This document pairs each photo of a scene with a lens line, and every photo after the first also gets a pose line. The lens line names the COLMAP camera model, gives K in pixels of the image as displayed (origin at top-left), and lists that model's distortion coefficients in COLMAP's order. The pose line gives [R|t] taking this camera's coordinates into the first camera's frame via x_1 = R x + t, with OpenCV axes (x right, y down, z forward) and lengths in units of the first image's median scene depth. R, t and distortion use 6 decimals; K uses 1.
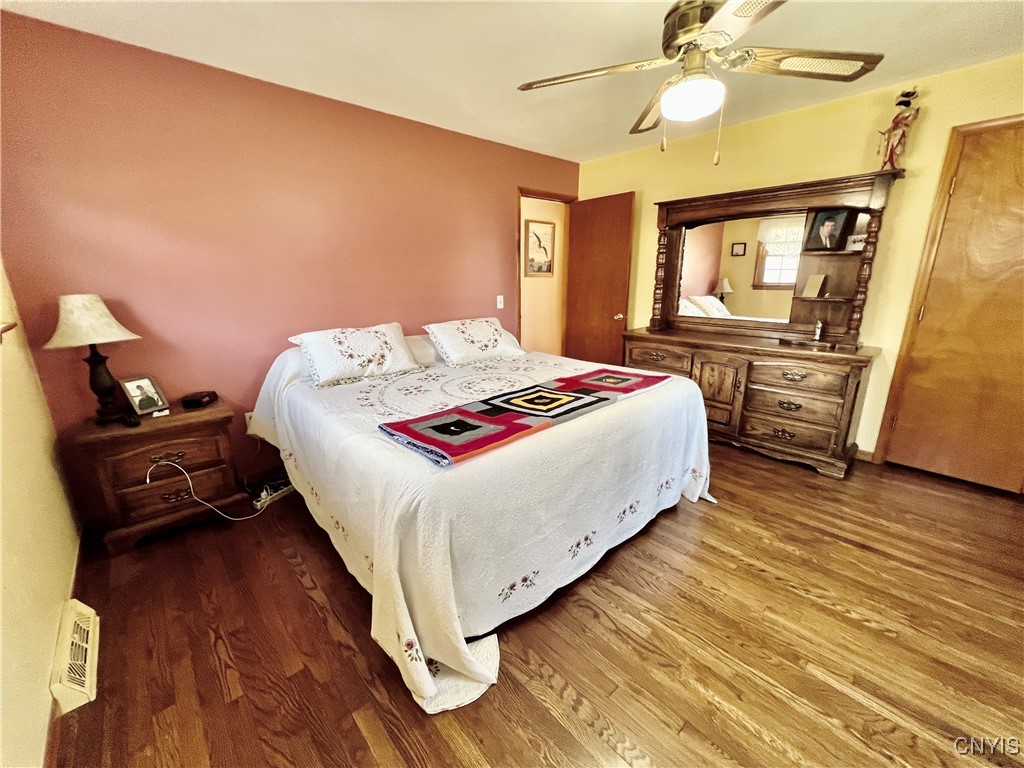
lens RADIAL K [[410.3, 0, 508.2], [0, 410.3, 384.7], [0, 0, 1]] dist [-0.000245, -0.000908]
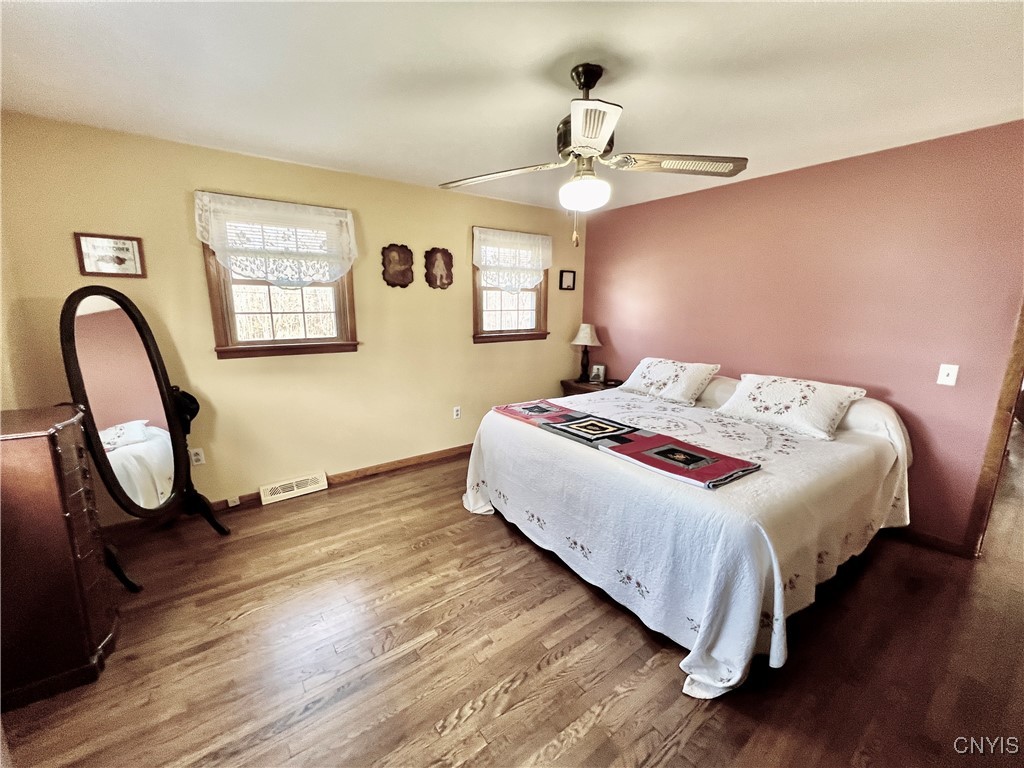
lens RADIAL K [[410.3, 0, 506.7], [0, 410.3, 378.9], [0, 0, 1]] dist [-0.000245, -0.000908]
pose [[-0.113954, 0.194664, -0.974228, 1.411928], [-0.257327, 0.941367, 0.218198, -0.333852], [0.959582, 0.275560, -0.057180, 0.820619]]
